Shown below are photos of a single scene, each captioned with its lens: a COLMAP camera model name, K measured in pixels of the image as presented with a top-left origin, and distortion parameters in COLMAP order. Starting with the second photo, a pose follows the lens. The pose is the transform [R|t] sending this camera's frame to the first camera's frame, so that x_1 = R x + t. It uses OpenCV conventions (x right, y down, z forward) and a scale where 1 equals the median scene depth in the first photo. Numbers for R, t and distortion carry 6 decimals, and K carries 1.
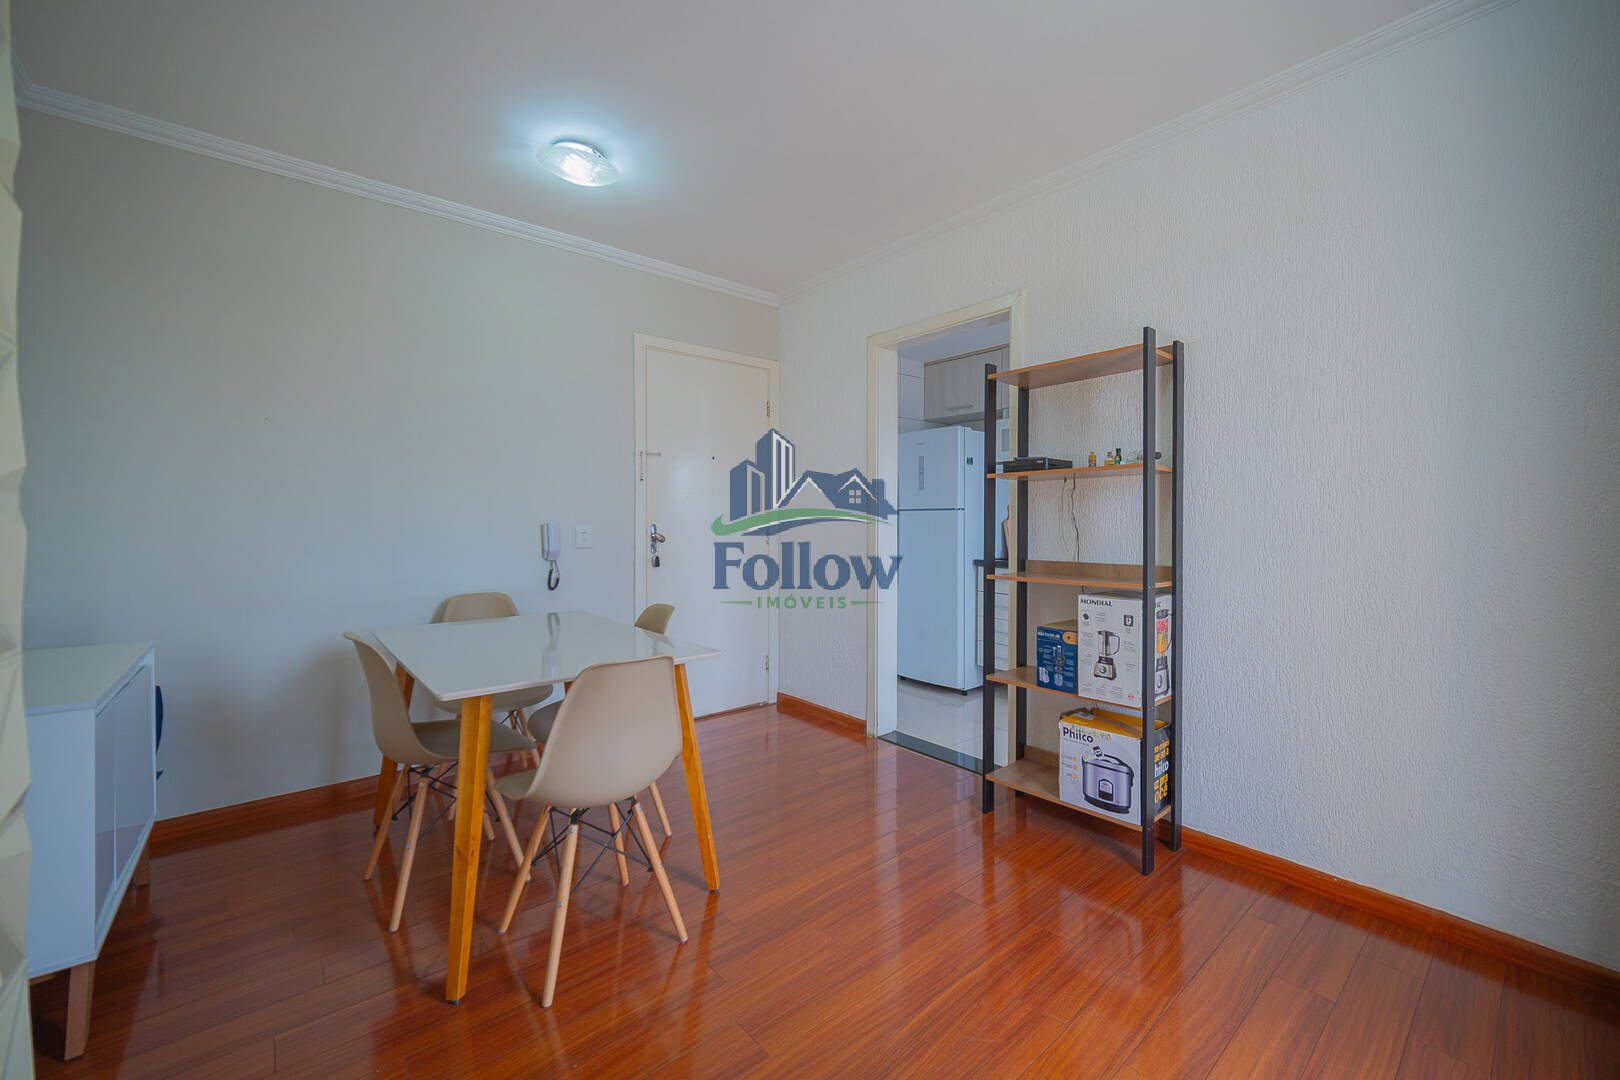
lens RADIAL K [[662.7, 0, 816.9], [0, 662.7, 528.4], [0, 0, 1]] dist [-0.000298, 0.002538]
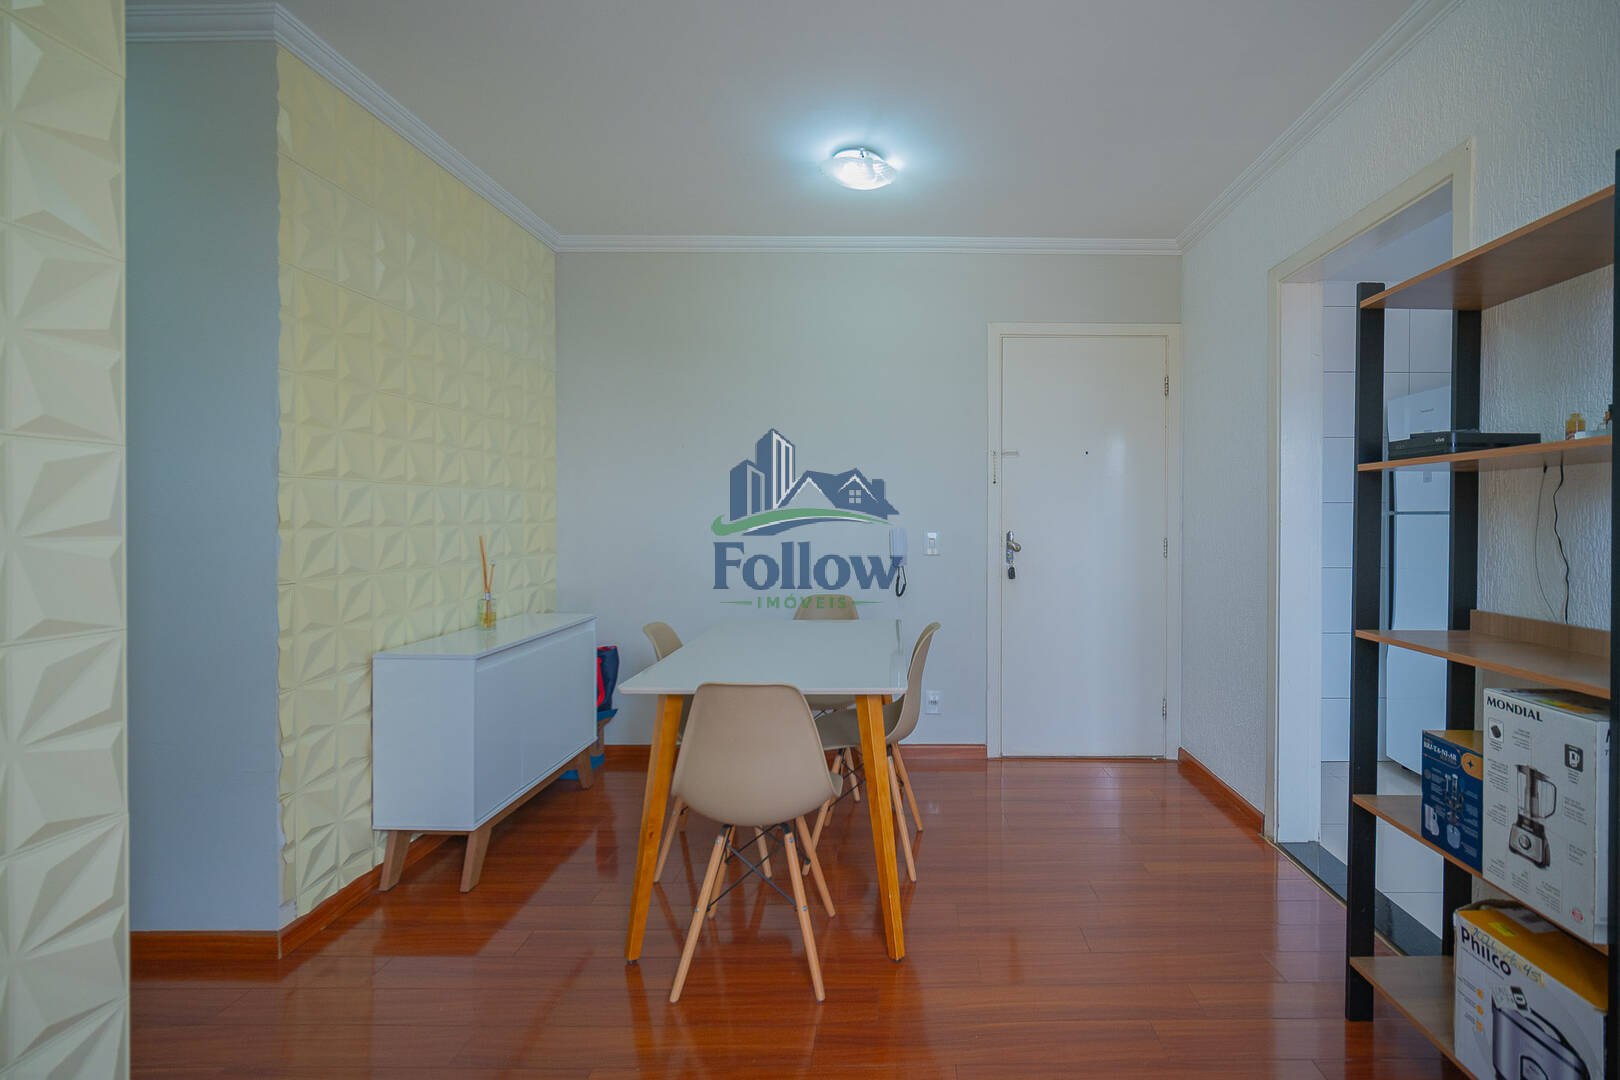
lens RADIAL K [[709.4, 0, 890.6], [0, 709.4, 519.7], [0, 0, 1]] dist [0.005229, -0.000876]
pose [[0.759091, 0.006682, -0.650950, 0.395614], [-0.009763, 0.999952, -0.001120, -0.028860], [0.650911, 0.007206, 0.759119, 0.248434]]
